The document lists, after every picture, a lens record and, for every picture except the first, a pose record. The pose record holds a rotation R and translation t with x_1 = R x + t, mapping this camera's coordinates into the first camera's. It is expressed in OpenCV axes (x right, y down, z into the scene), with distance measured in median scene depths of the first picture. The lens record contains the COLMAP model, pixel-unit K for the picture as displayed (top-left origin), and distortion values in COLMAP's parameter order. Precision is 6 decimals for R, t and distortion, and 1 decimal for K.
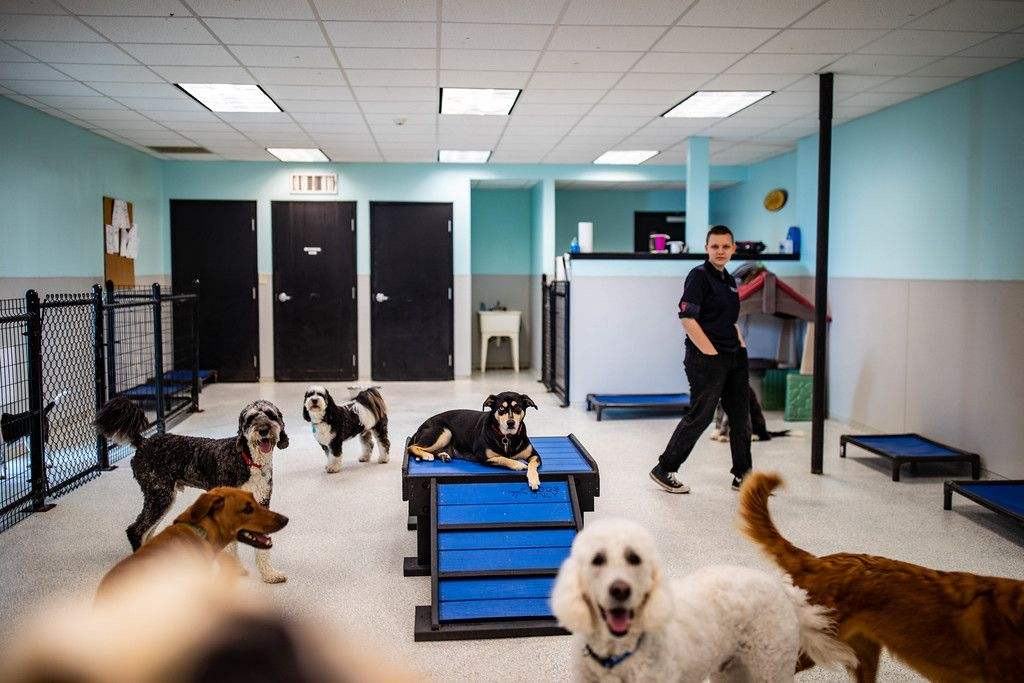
lens RADIAL K [[996.7, 0, 512.0], [0, 996.7, 341.5], [0, 0, 1]] dist [0.010444, 0.002786]
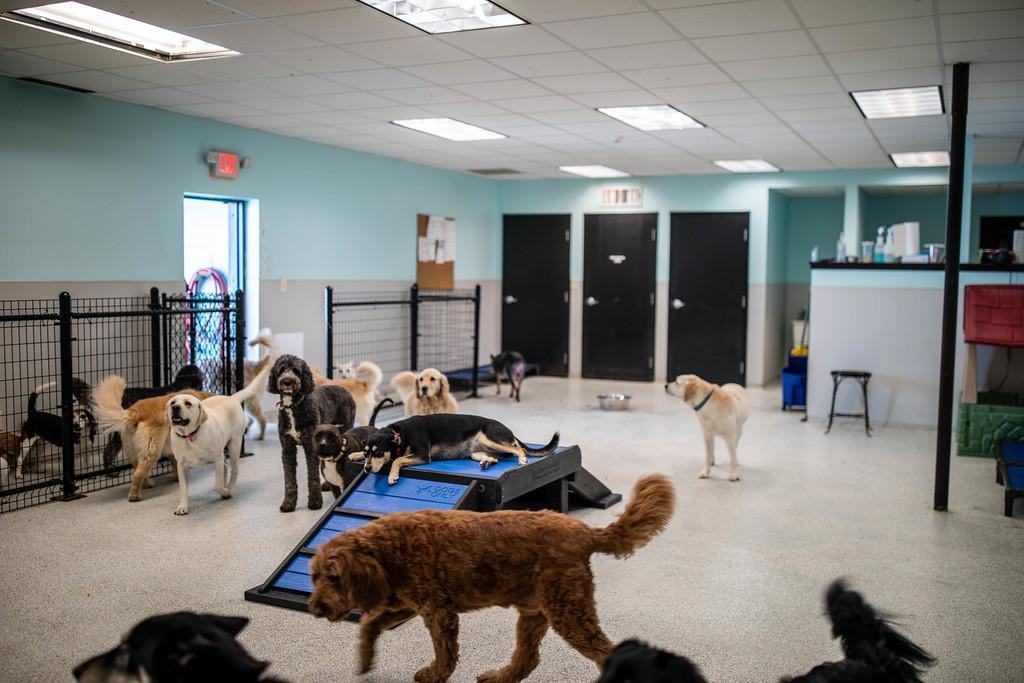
lens RADIAL K [[975.6, 0, 512.0], [0, 975.6, 341.5], [0, 0, 1]] dist [0.001507, -0.002188]
pose [[0.870139, 0.045128, -0.490736, 0.225149], [-0.048482, 0.998807, 0.005885, -0.002442], [0.490416, 0.018670, 0.871289, 0.023218]]
